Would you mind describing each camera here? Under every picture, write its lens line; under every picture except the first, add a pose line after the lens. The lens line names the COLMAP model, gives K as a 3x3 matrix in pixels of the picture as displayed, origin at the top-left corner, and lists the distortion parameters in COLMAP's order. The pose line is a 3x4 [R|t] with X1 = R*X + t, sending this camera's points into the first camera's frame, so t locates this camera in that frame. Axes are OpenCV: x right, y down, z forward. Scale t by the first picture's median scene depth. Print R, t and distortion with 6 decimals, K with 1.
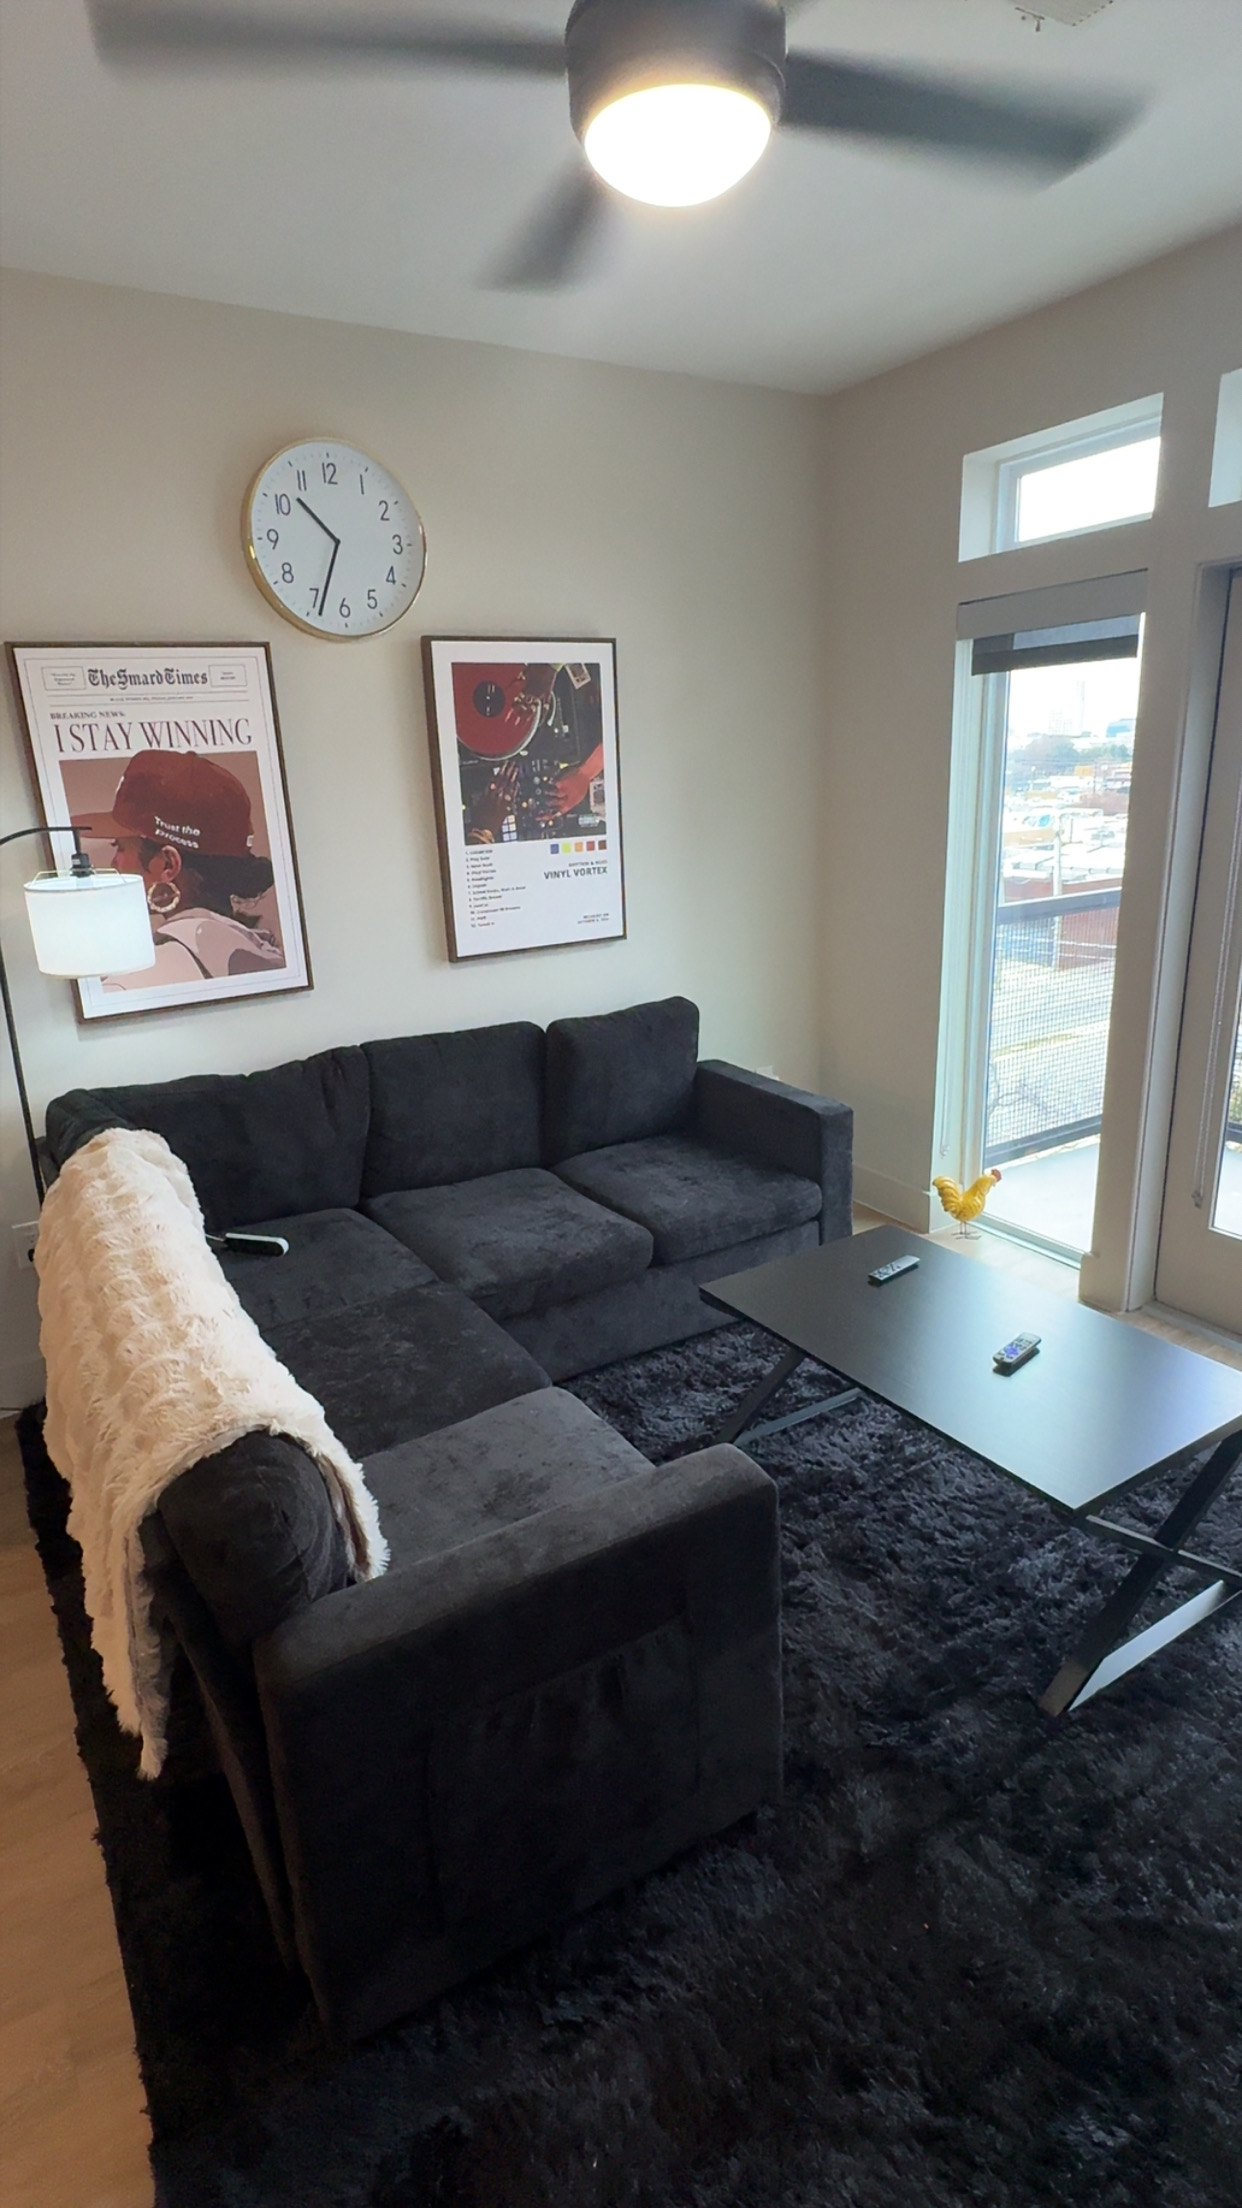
lens RADIAL K [[1134.4, 0, 621.0], [0, 1134.4, 1104.0], [0, 0, 1]] dist [0.000436, 0.000137]
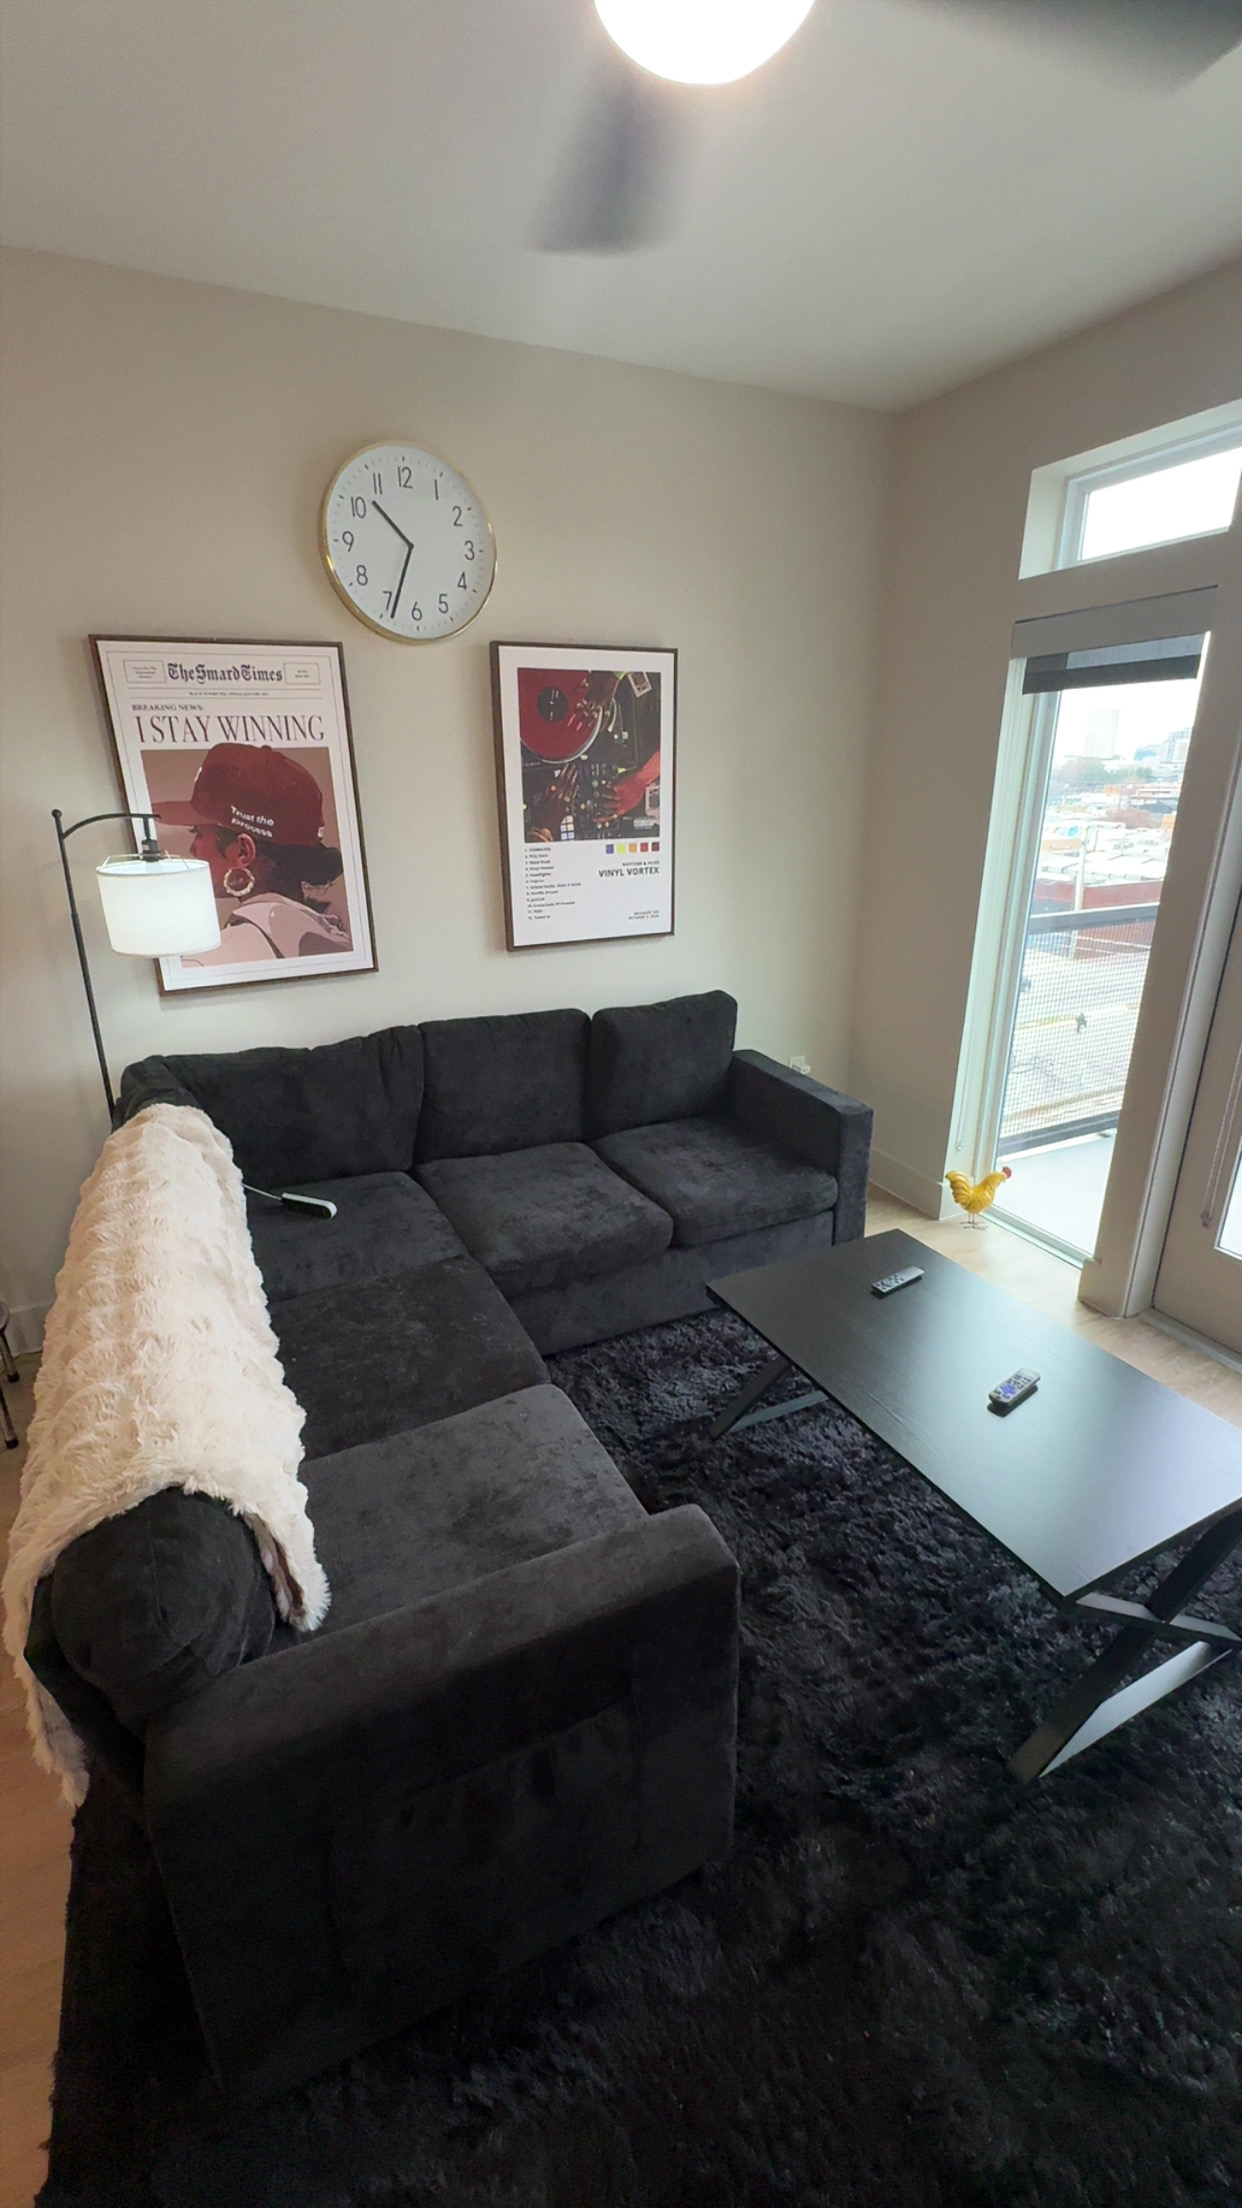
lens RADIAL K [[919.4, 0, 621.0], [0, 919.4, 1104.0], [0, 0, 1]] dist [-0.000700, -0.000493]
pose [[0.995035, 0.061594, -0.078174, 0.044495], [-0.056879, 0.996505, 0.061172, -0.048069], [0.081669, -0.056422, 0.995061, 0.152756]]
